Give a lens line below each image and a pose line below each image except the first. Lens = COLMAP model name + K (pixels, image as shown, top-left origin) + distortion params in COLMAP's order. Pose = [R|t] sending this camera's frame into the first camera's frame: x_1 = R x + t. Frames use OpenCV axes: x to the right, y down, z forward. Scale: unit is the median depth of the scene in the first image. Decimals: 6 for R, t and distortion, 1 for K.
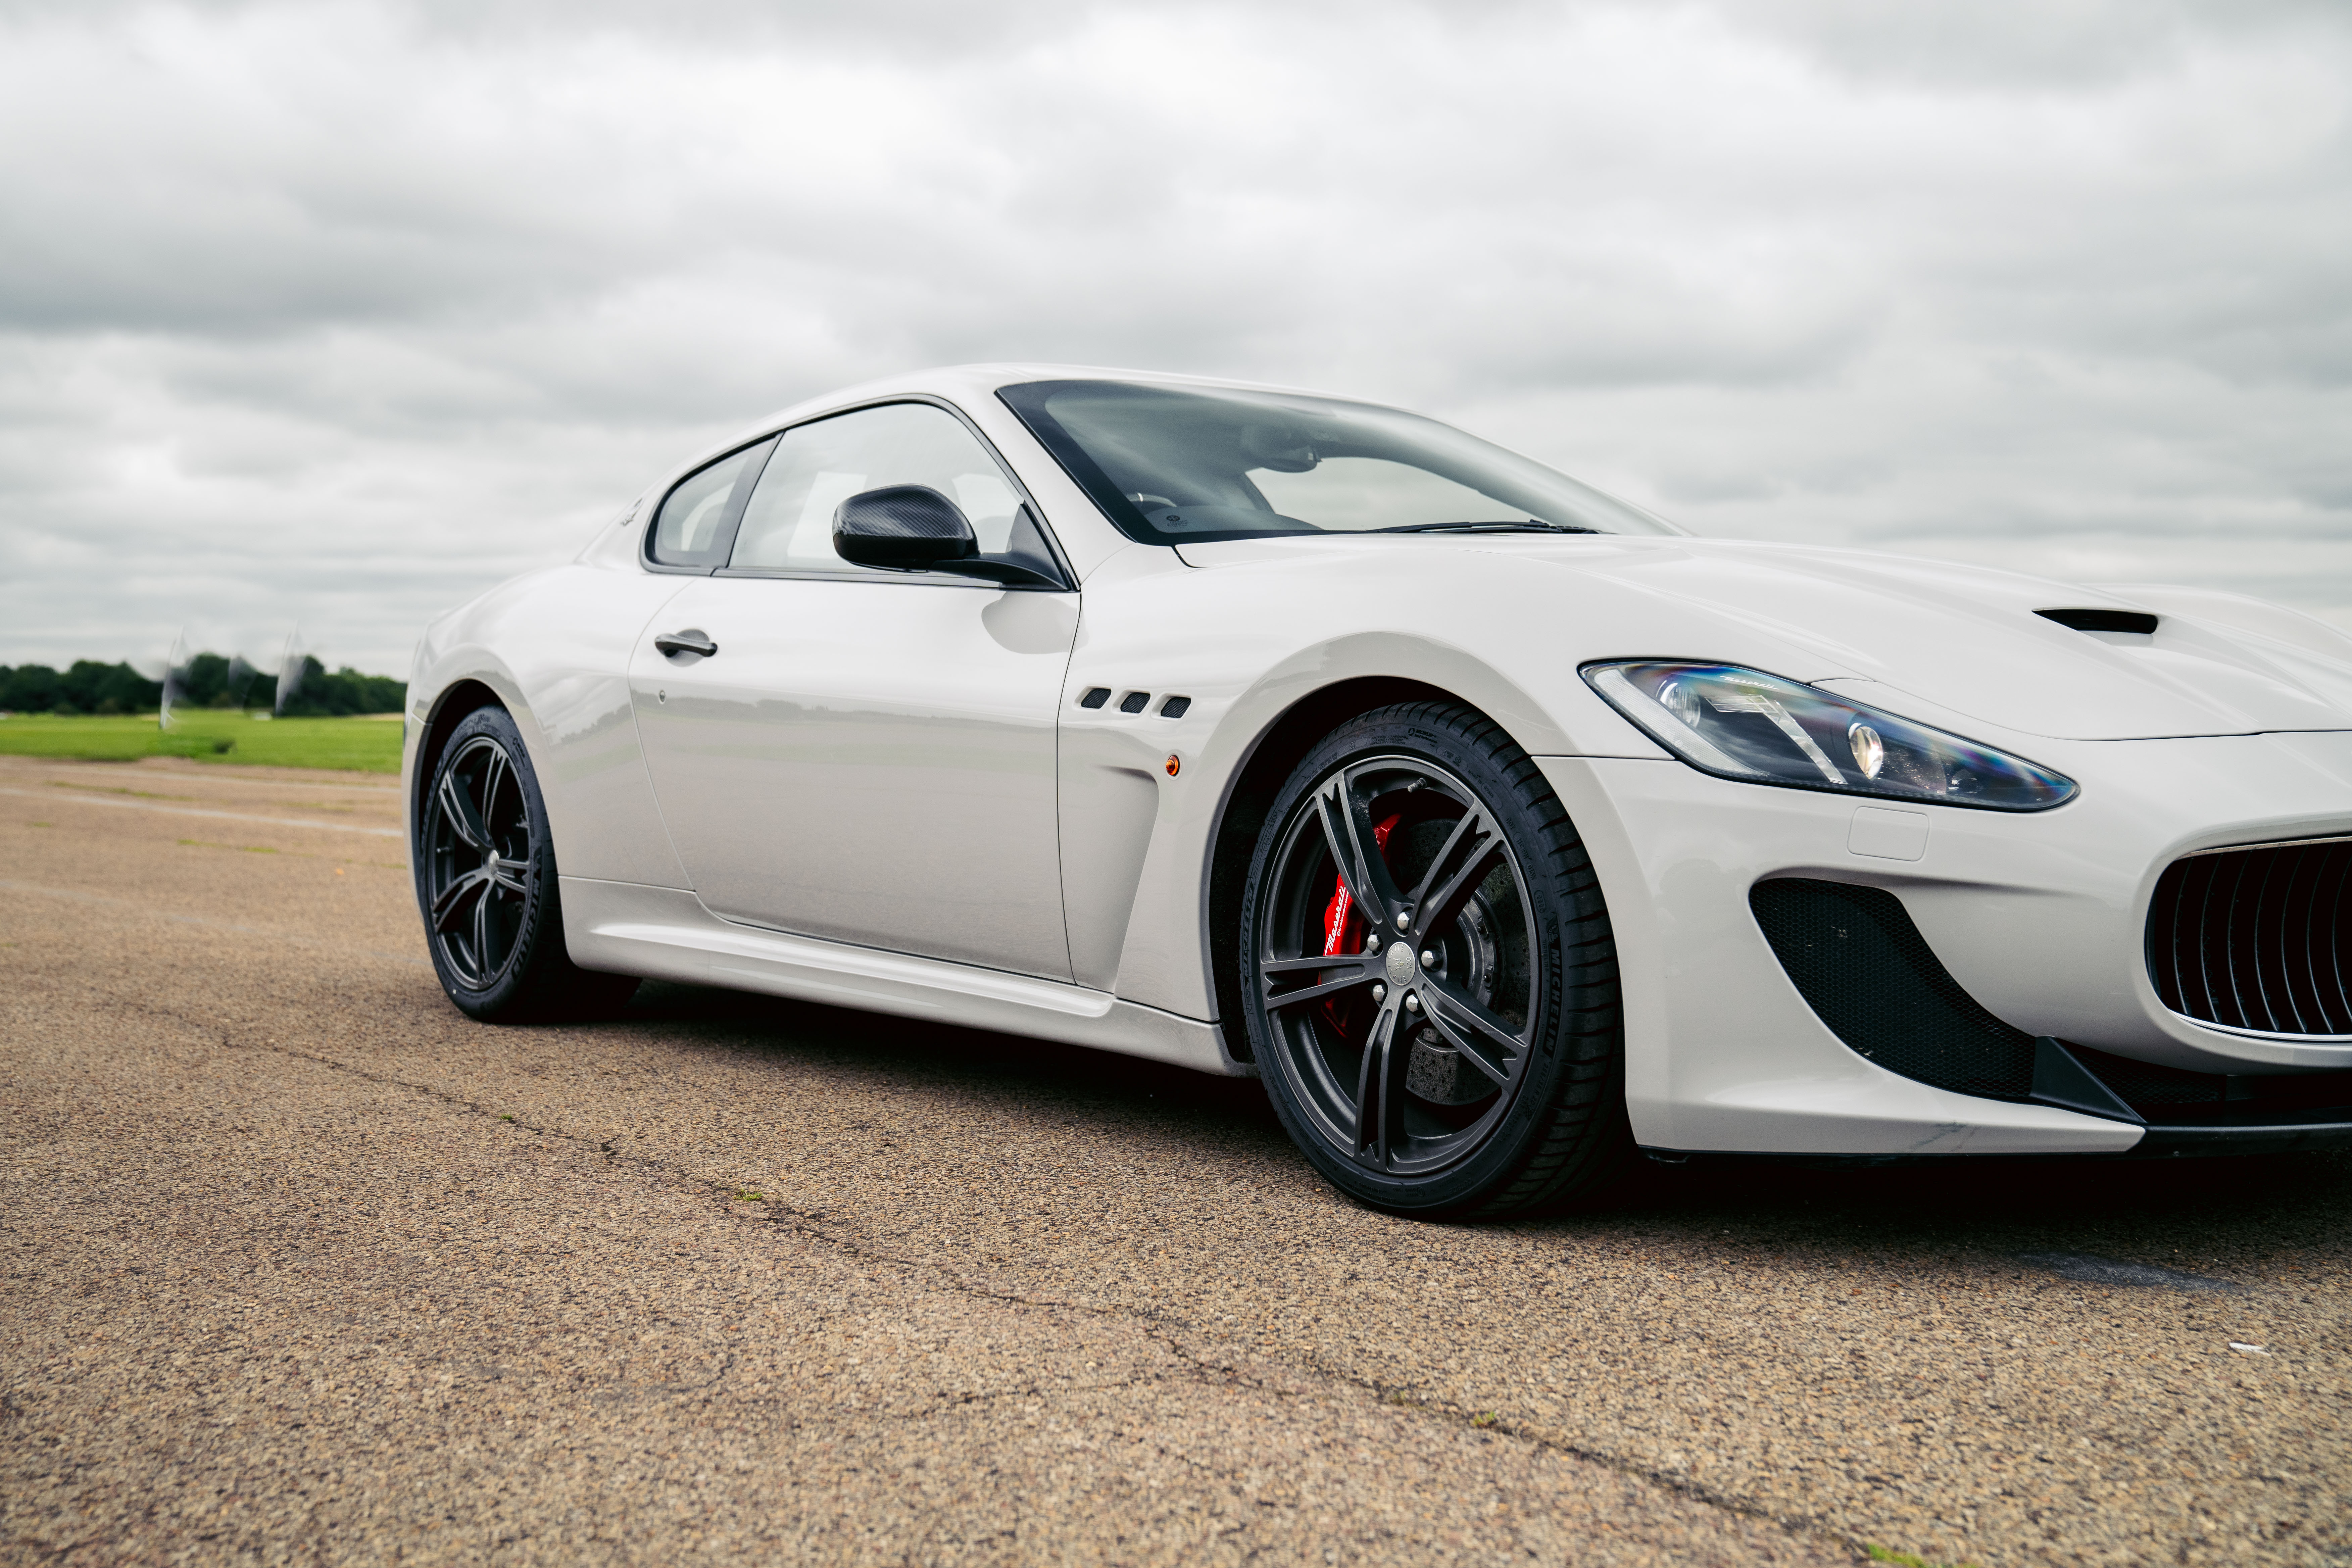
lens RADIAL K [[2784.6, 0, 1176.0], [0, 2784.6, 784.0], [0, 0, 1]] dist [0.088516, -0.006054]
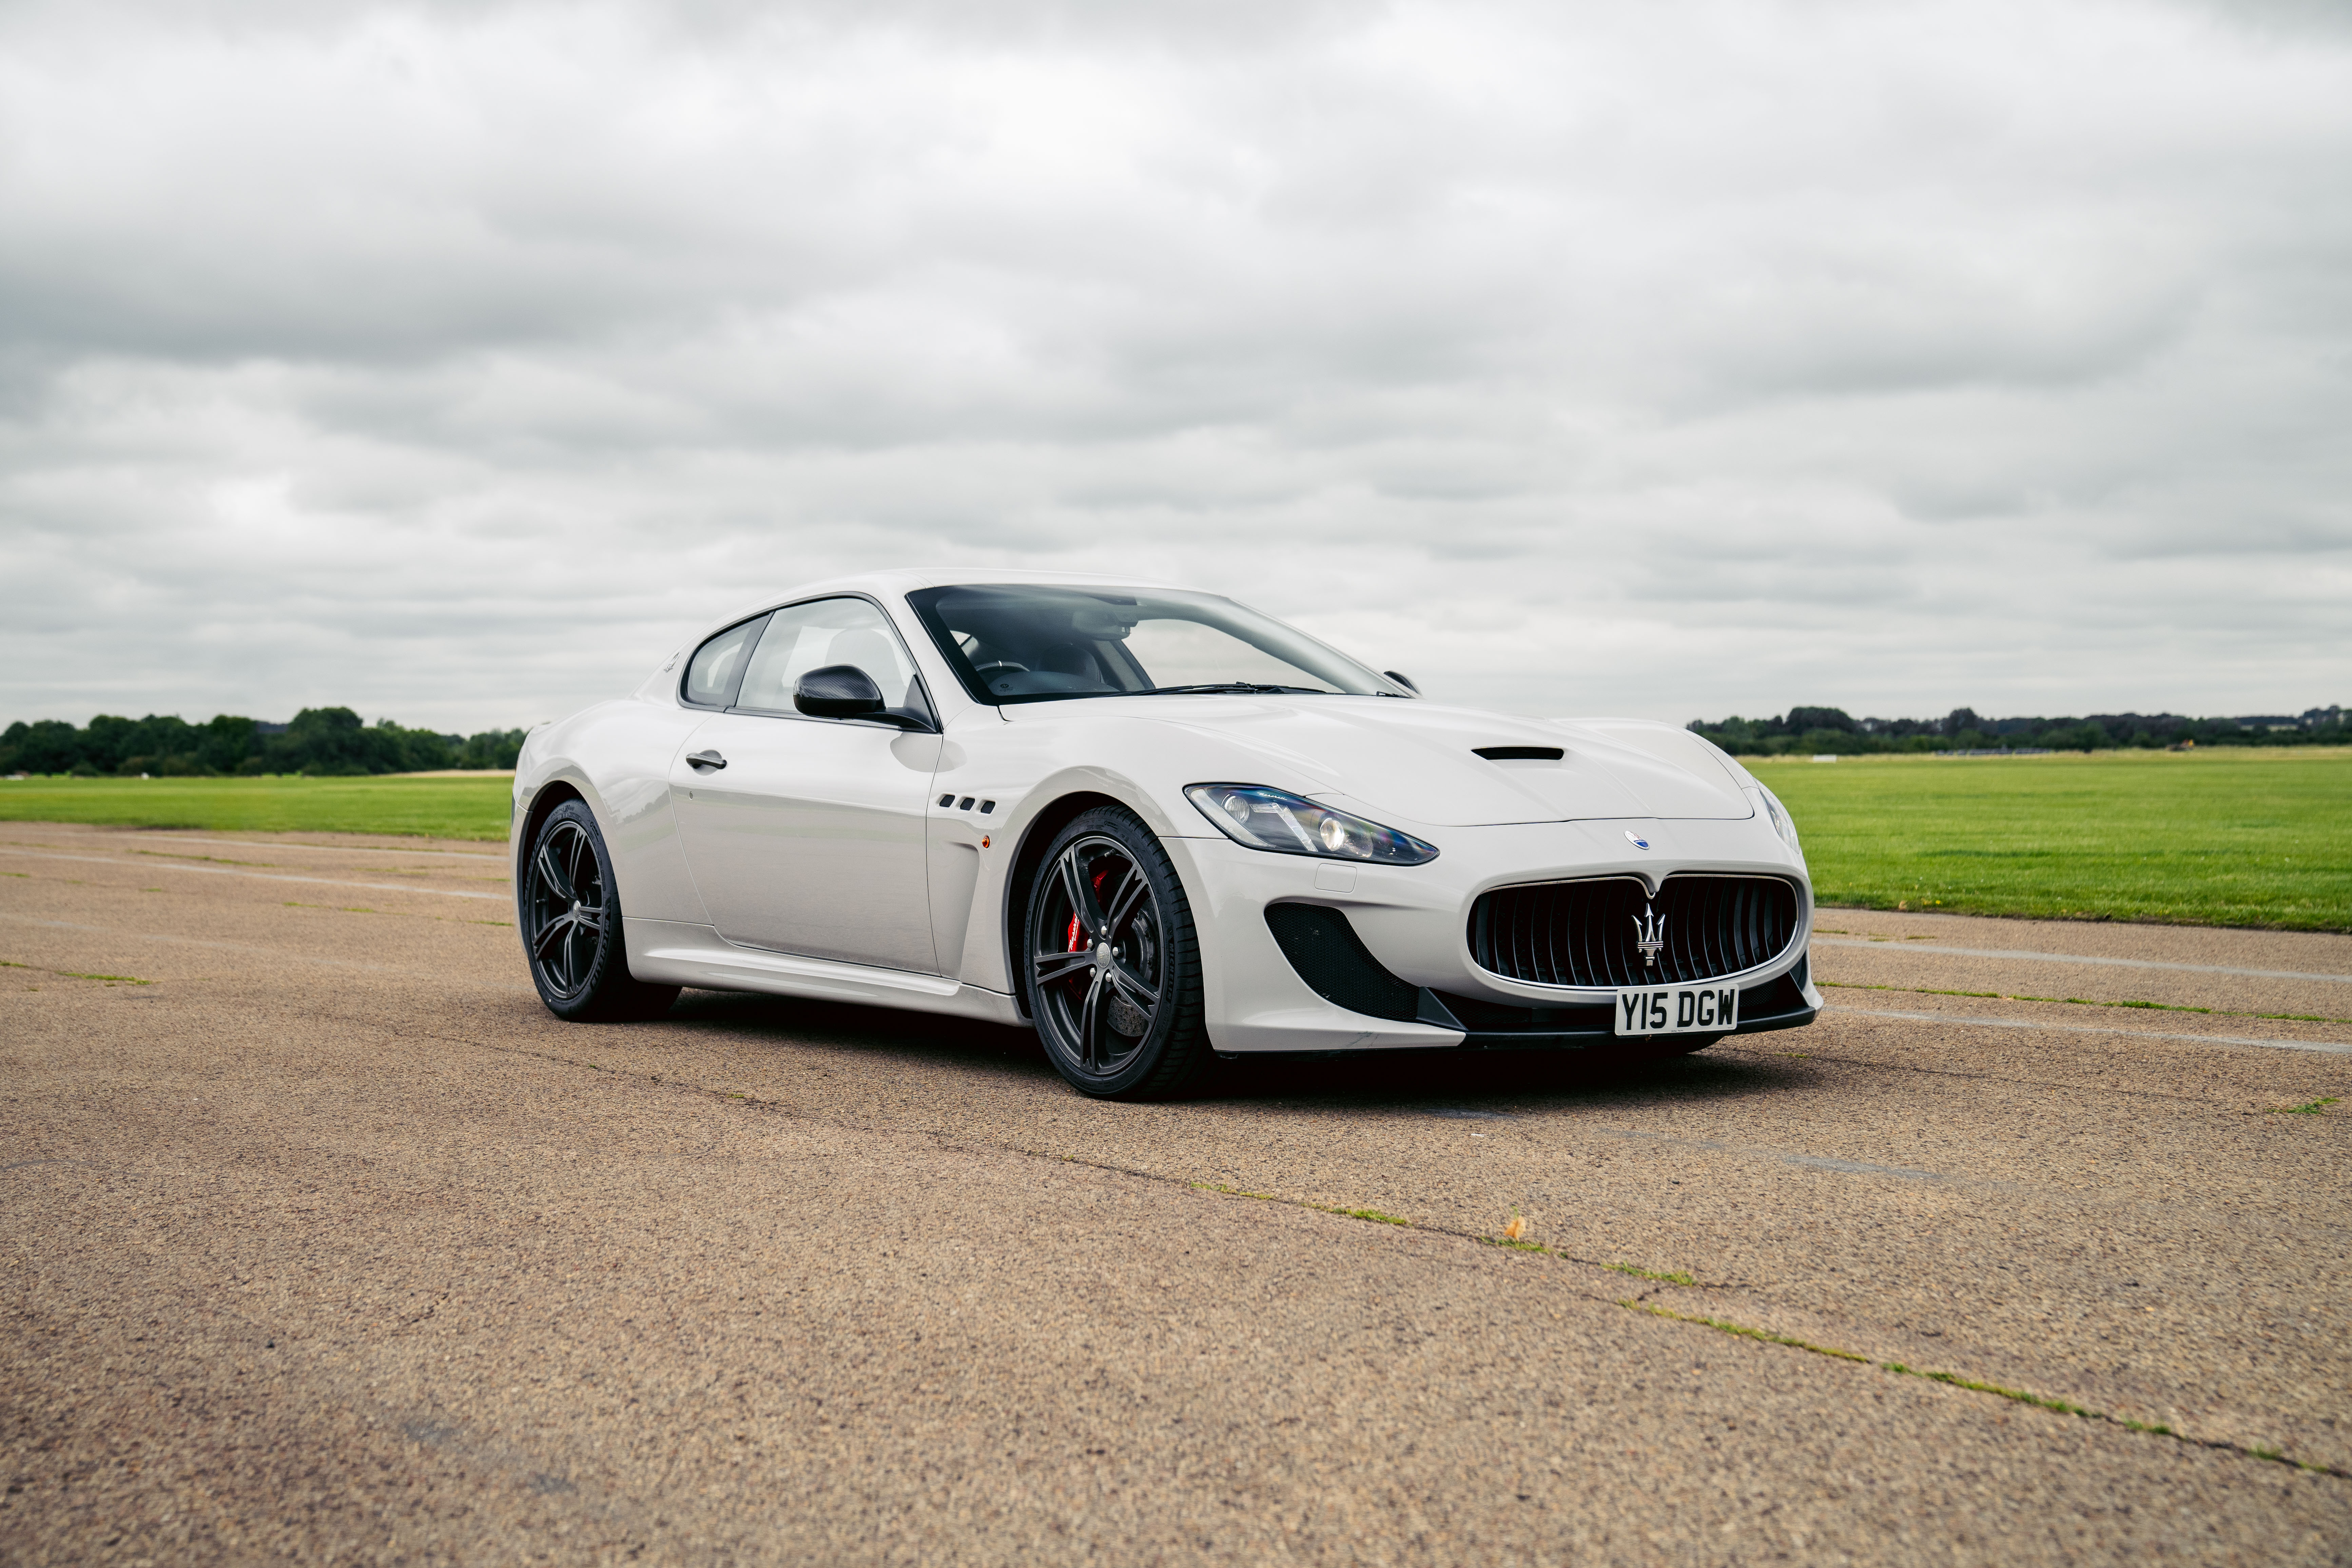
lens RADIAL K [[3053.5, 0, 1176.0], [0, 3053.5, 784.0], [0, 0, 1]] dist [0.100593, 0.018688]
pose [[0.999326, -0.008786, -0.035630, 0.173385], [0.008133, 0.999797, -0.018419, -0.006377], [0.035785, 0.018117, 0.999195, -0.813344]]
